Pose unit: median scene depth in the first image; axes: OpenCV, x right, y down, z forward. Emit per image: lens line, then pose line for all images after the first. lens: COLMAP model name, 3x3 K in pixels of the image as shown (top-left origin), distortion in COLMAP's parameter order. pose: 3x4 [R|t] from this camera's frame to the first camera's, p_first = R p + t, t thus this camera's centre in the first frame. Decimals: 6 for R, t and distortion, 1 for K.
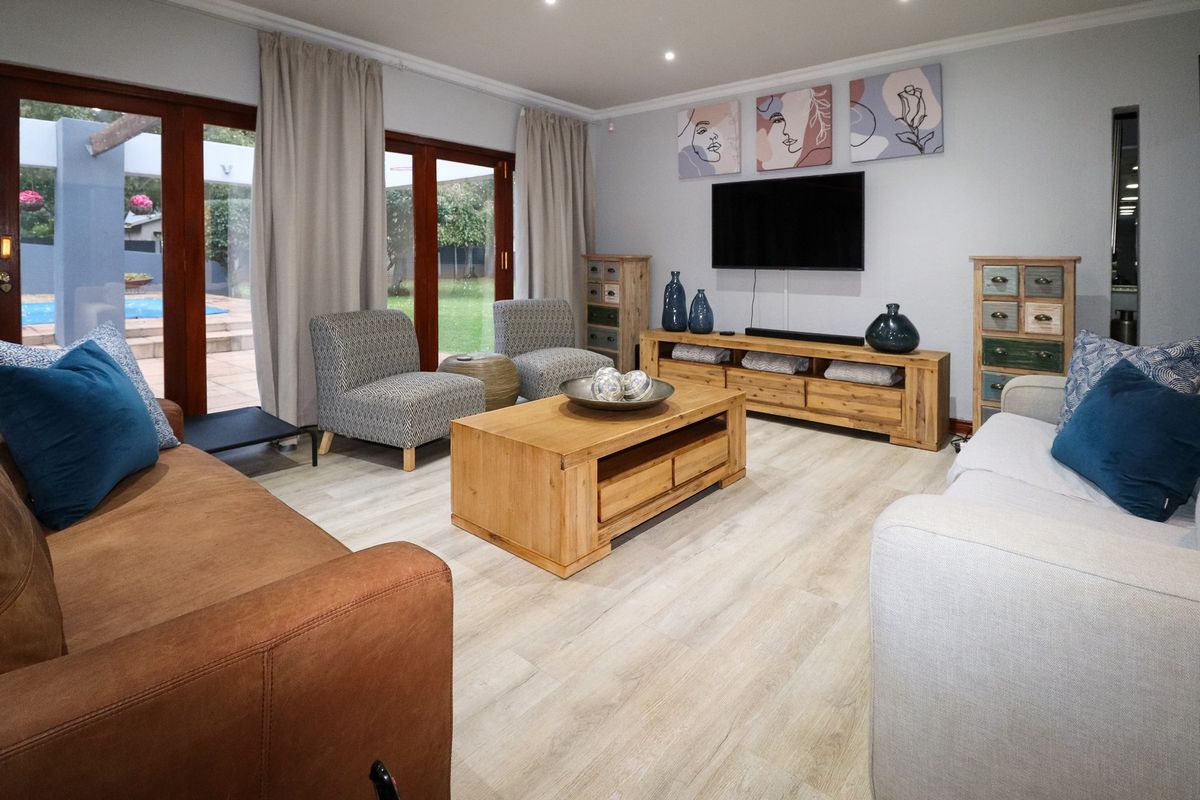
lens RADIAL K [[607.4, 0, 601.0], [0, 607.4, 267.2], [0, 0, 1]] dist [-0.001605, -0.000016]
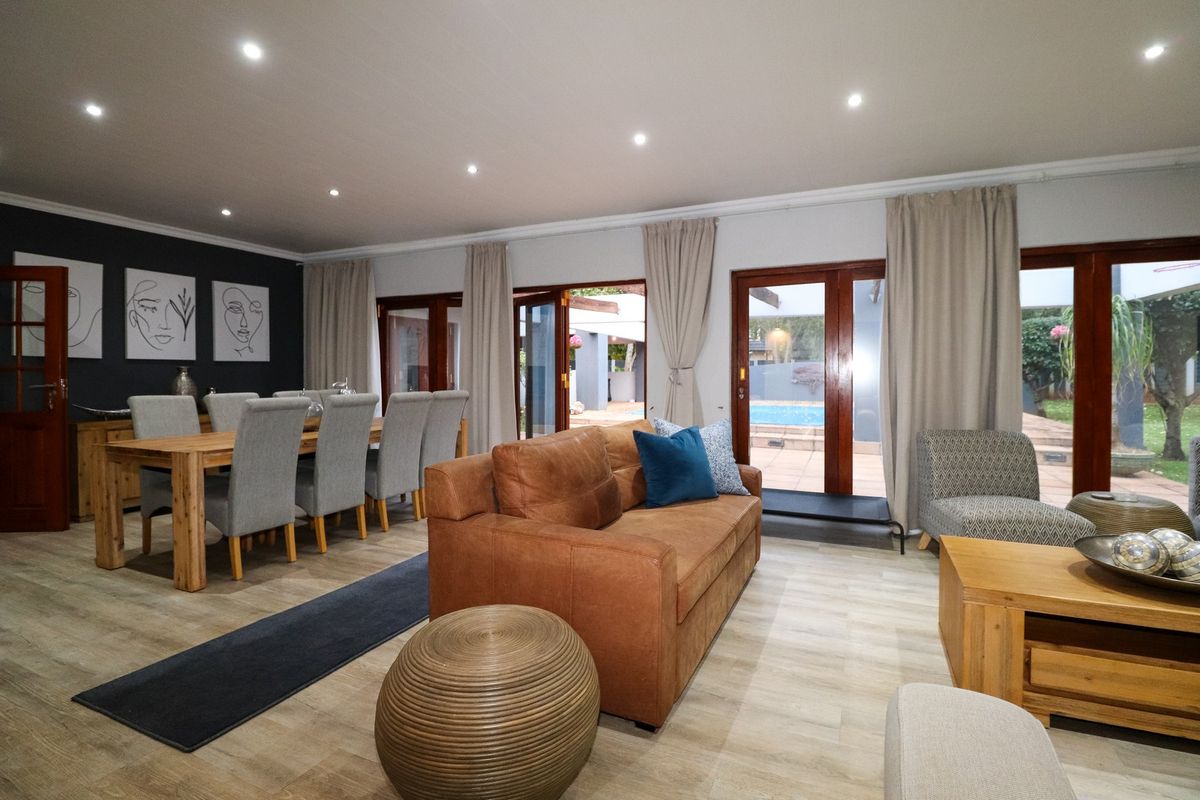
lens RADIAL K [[571.0, 0, 603.6], [0, 571.0, 379.3], [0, 0, 1]] dist [-0.001523, -0.000143]
pose [[0.288886, 0.003973, -0.957355, 0.321685], [-0.010443, 0.999945, 0.000999, -0.009401], [0.957307, 0.009709, 0.288912, 0.084468]]
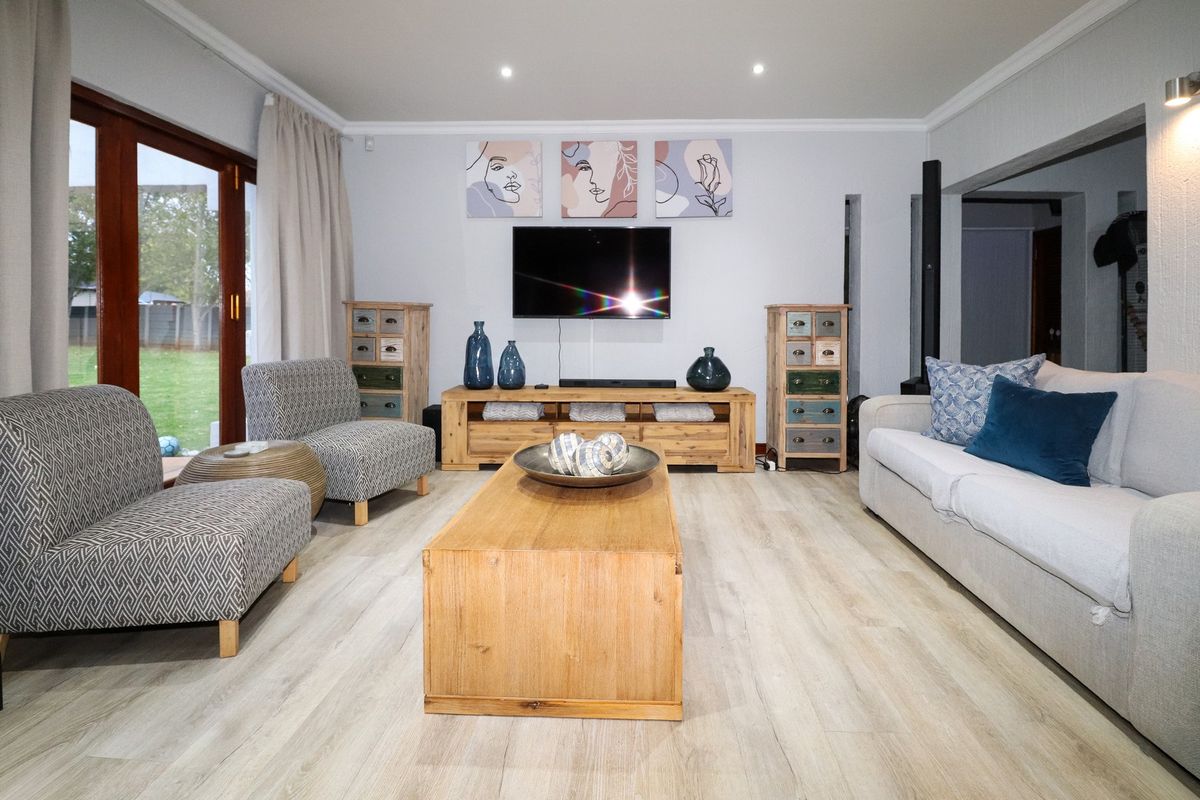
lens RADIAL K [[574.7, 0, 602.6], [0, 574.7, 327.0], [0, 0, 1]] dist [-0.011989, -0.000289]
pose [[0.776080, -0.008328, 0.630580, -0.294895], [0.008635, 0.999959, 0.002579, 0.016555], [-0.630576, 0.003443, 0.776120, 0.269184]]
